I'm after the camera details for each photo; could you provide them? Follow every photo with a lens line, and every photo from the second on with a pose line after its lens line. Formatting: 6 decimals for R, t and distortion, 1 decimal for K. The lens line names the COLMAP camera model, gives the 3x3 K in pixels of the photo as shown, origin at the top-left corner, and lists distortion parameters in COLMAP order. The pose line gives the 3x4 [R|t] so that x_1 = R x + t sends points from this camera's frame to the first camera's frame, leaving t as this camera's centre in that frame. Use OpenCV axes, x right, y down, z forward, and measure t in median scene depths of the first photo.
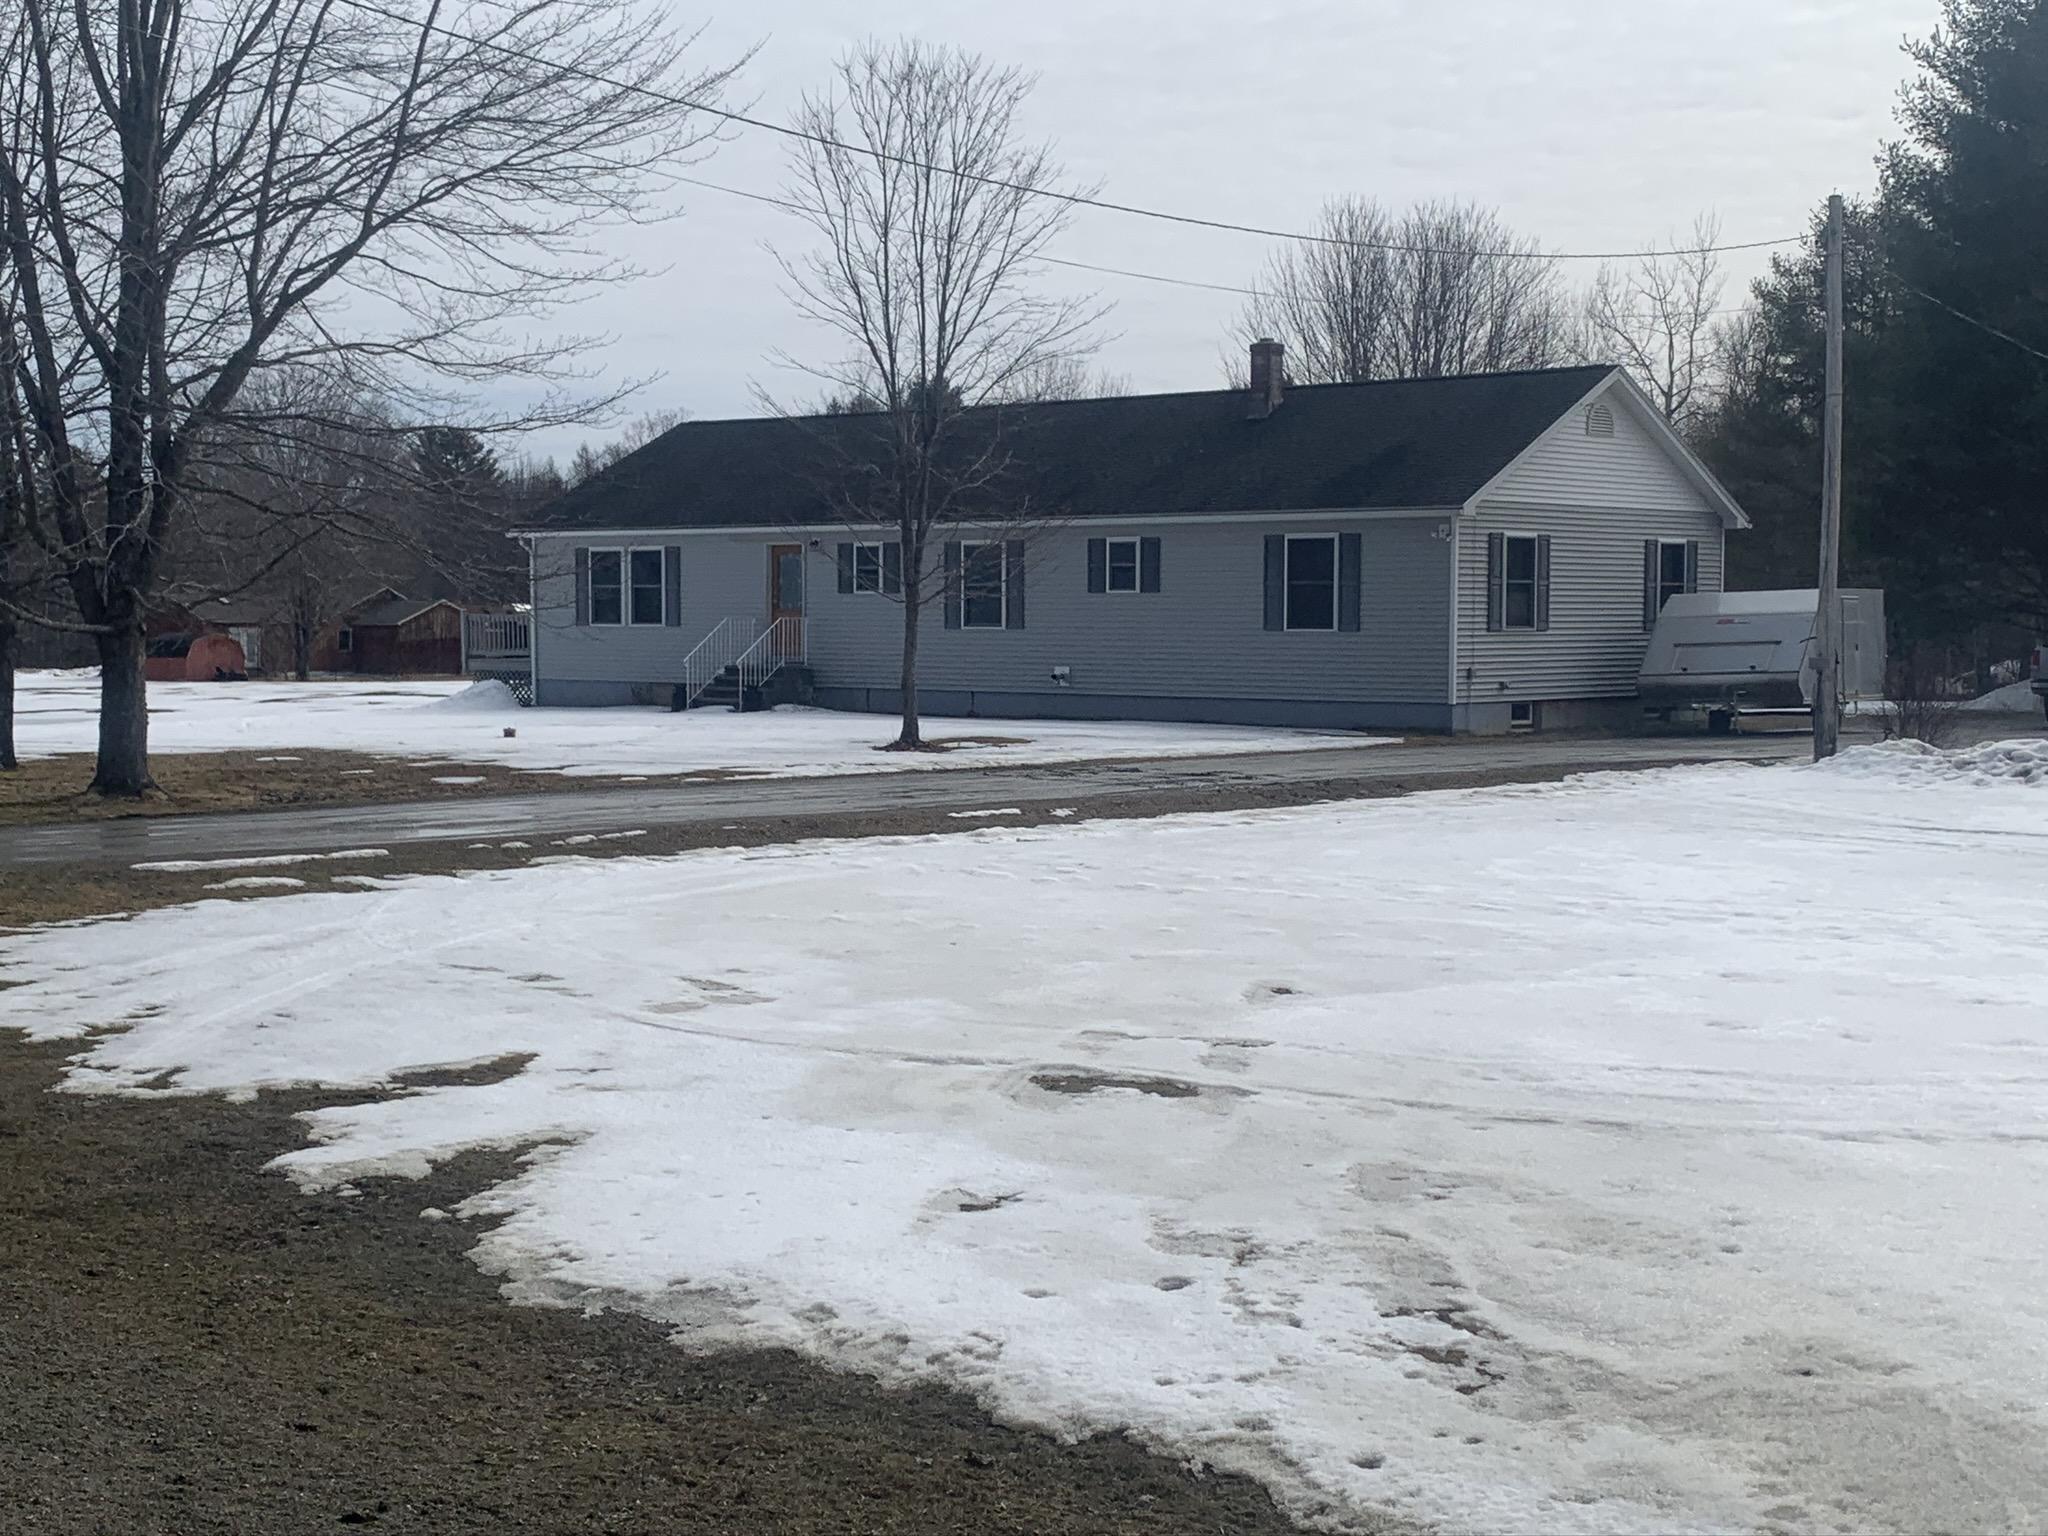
lens RADIAL K [[2825.9, 0, 1024.0], [0, 2825.9, 768.0], [0, 0, 1]] dist [0.176216, -0.675318]
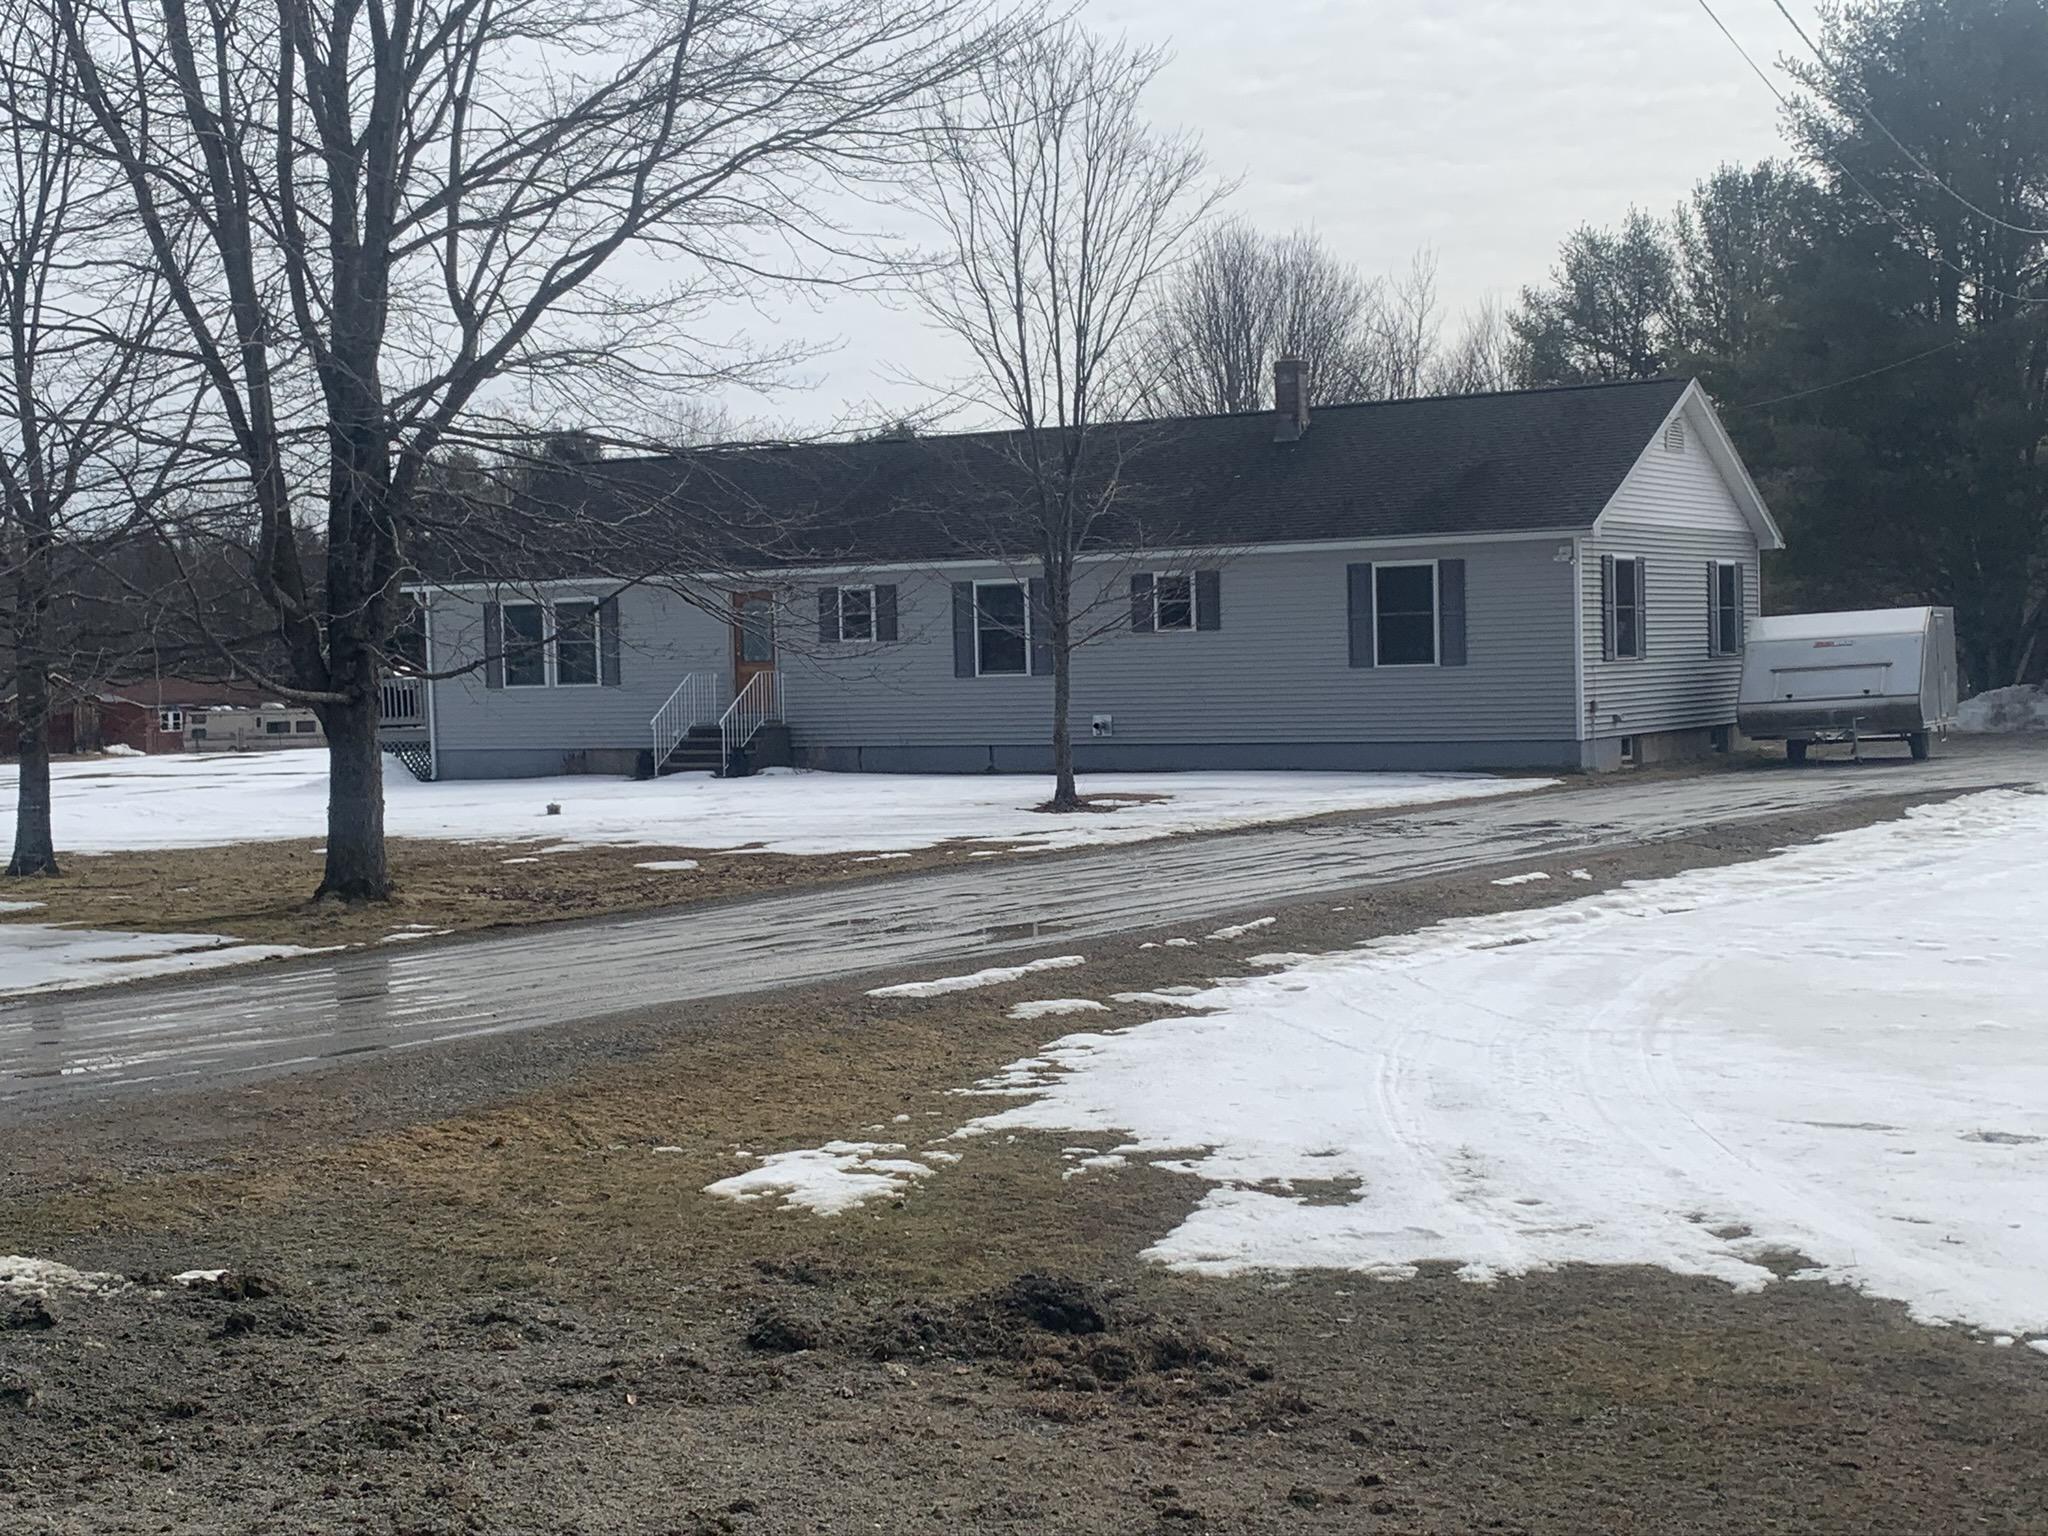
lens RADIAL K [[2810.0, 0, 1024.0], [0, 2810.0, 768.0], [0, 0, 1]] dist [0.192883, -0.826557]
pose [[0.985330, -0.035033, 0.167023, -0.168458], [0.038206, 0.999145, -0.015821, -0.005390], [-0.166326, 0.021971, 0.985826, 0.111735]]
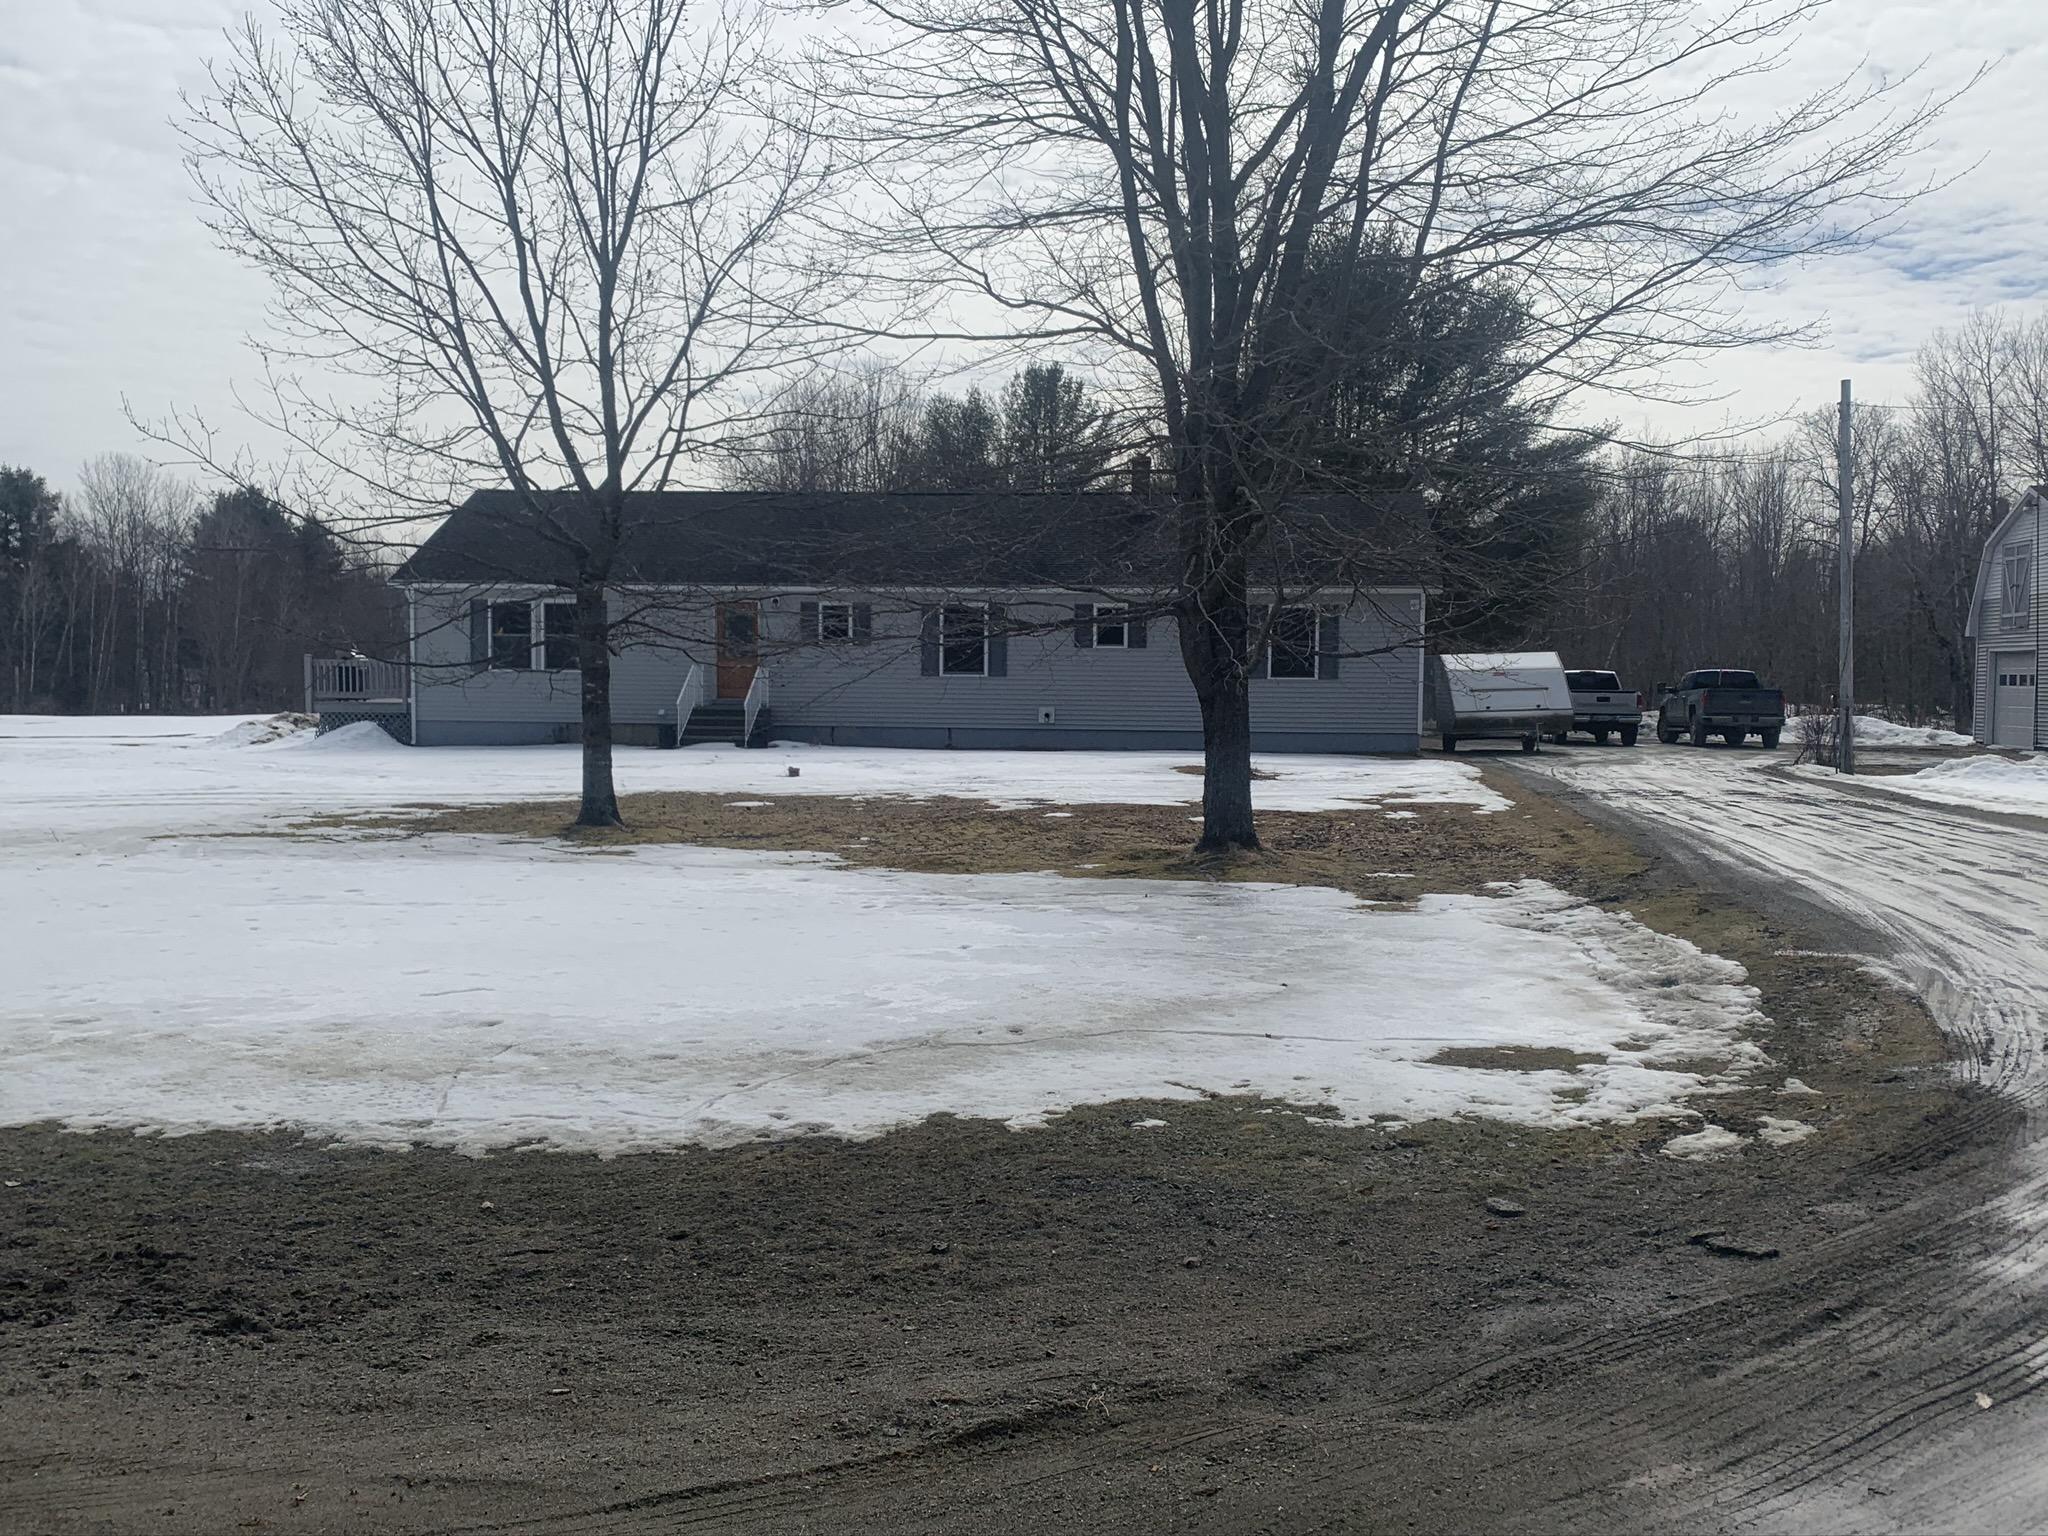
lens RADIAL K [[1793.2, 0, 1024.0], [0, 1793.2, 768.0], [0, 0, 1]] dist [0.058474, -0.002634]
pose [[0.831078, -0.023429, 0.555663, -0.441560], [0.021822, 0.999717, 0.009514, -0.017532], [-0.555728, 0.004219, 0.831353, 0.366415]]
